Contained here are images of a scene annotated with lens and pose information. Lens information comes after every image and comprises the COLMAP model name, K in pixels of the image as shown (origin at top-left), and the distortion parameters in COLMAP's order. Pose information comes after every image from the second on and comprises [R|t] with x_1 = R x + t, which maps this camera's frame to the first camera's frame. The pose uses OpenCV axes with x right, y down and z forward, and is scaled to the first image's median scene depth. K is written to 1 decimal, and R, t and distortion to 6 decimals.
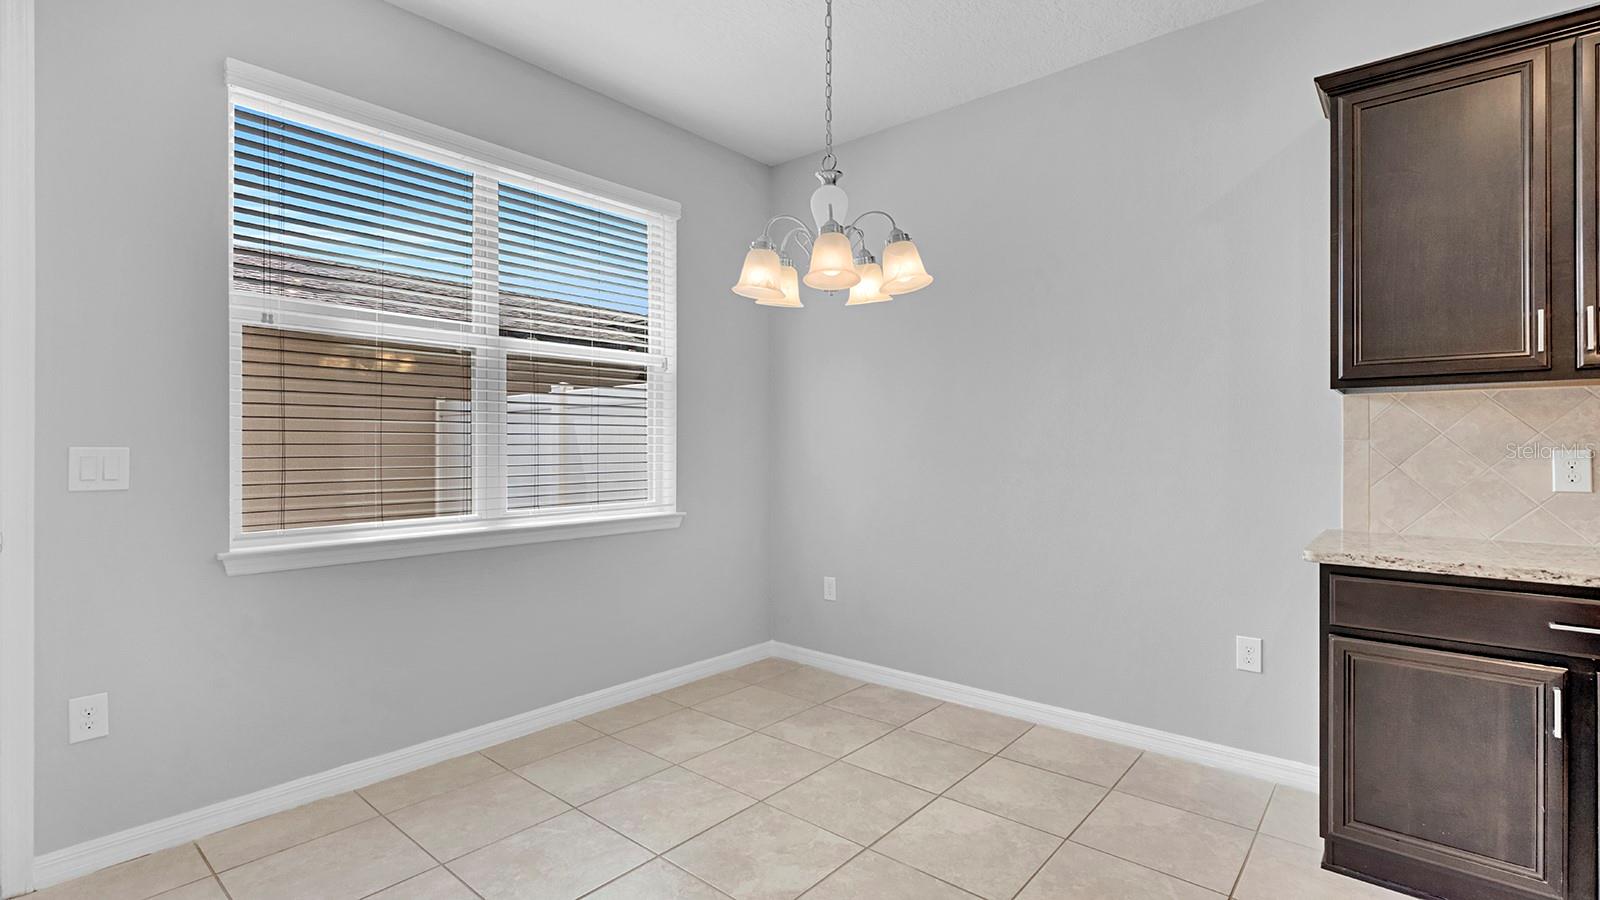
lens RADIAL K [[731.5, 0, 797.2], [0, 731.5, 445.7], [0, 0, 1]] dist [-0.000580, 0.000963]
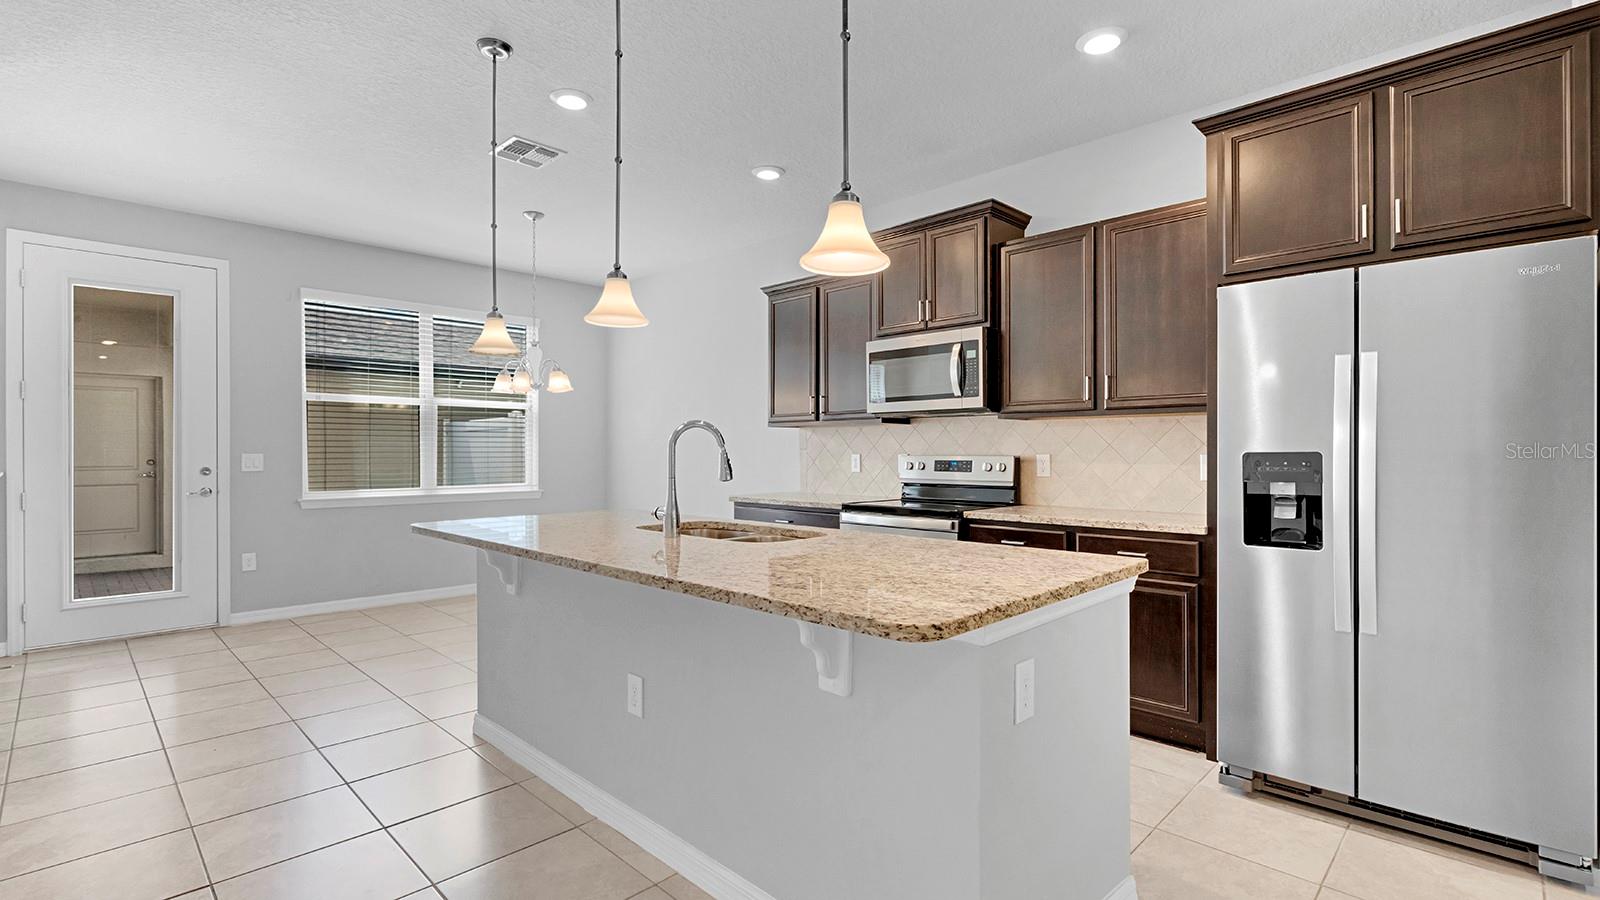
lens RADIAL K [[731.5, 0, 795.8], [0, 731.5, 451.0], [0, 0, 1]] dist [-0.000580, 0.000963]
pose [[0.998022, -0.001995, -0.062835, 1.040915], [0.001976, 0.999998, -0.000365, -0.003214], [0.062835, 0.000240, 0.998024, -1.359715]]
